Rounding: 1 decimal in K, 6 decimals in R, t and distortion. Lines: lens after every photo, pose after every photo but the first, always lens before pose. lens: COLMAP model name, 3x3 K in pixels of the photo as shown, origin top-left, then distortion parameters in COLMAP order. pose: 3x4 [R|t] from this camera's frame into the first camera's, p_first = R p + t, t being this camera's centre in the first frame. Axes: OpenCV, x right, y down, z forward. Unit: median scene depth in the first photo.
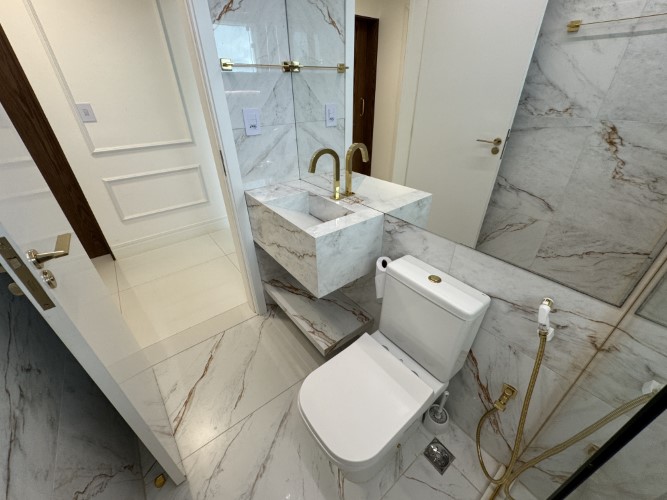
lens RADIAL K [[268.5, 0, 330.8], [0, 268.5, 249.9], [0, 0, 1]] dist [-0.005751, 0.000910]
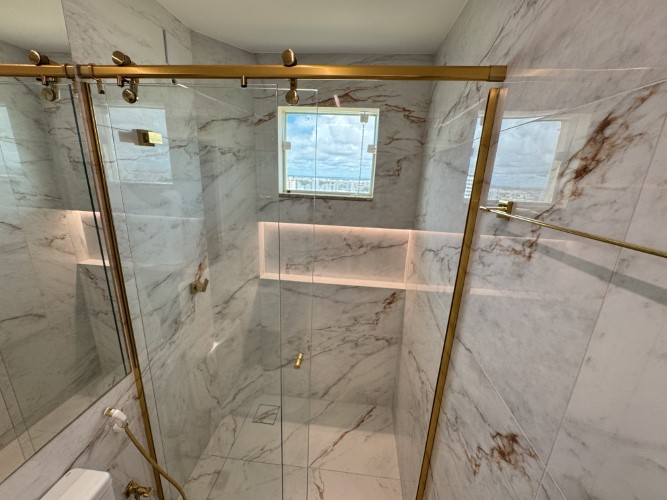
lens RADIAL K [[268.5, 0, 332.2], [0, 268.5, 250.8], [0, 0, 1]] dist [-0.005751, 0.000910]
pose [[-0.726817, -0.199340, 0.657268, -0.332901], [0.327895, 0.740157, 0.587071, -0.403492], [-0.603509, 0.642207, -0.472596, 0.254170]]
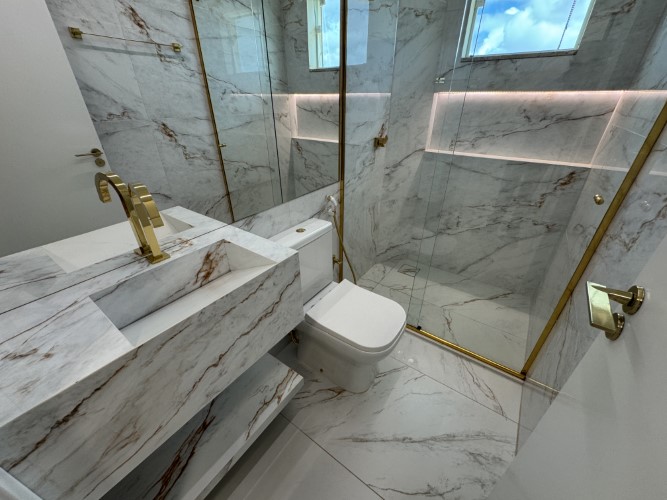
lens RADIAL K [[268.5, 0, 331.7], [0, 268.5, 252.1], [0, 0, 1]] dist [-0.005751, 0.000910]
pose [[-0.292035, -0.457133, 0.840086, -0.574606], [0.496579, 0.678227, 0.541680, -0.322487], [-0.817389, 0.575359, 0.028936, 0.624320]]
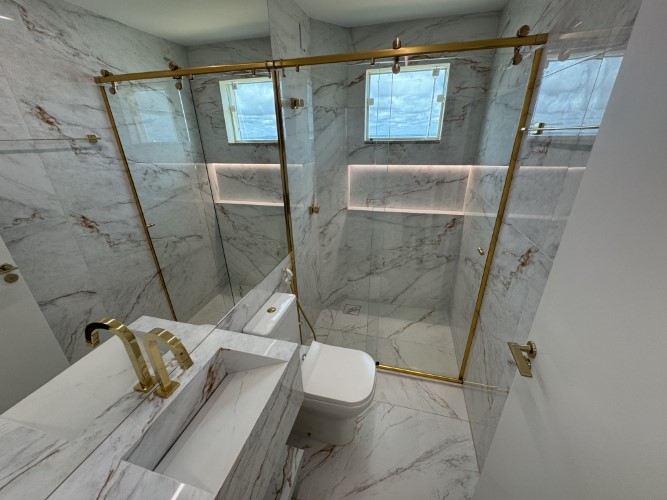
lens RADIAL K [[268.5, 0, 331.6], [0, 268.5, 251.1], [0, 0, 1]] dist [-0.005751, 0.000910]
pose [[-0.608198, -0.291425, 0.738354, -0.545195], [0.433974, 0.656772, 0.616699, -0.593687], [-0.664651, 0.695502, -0.272976, 0.667743]]
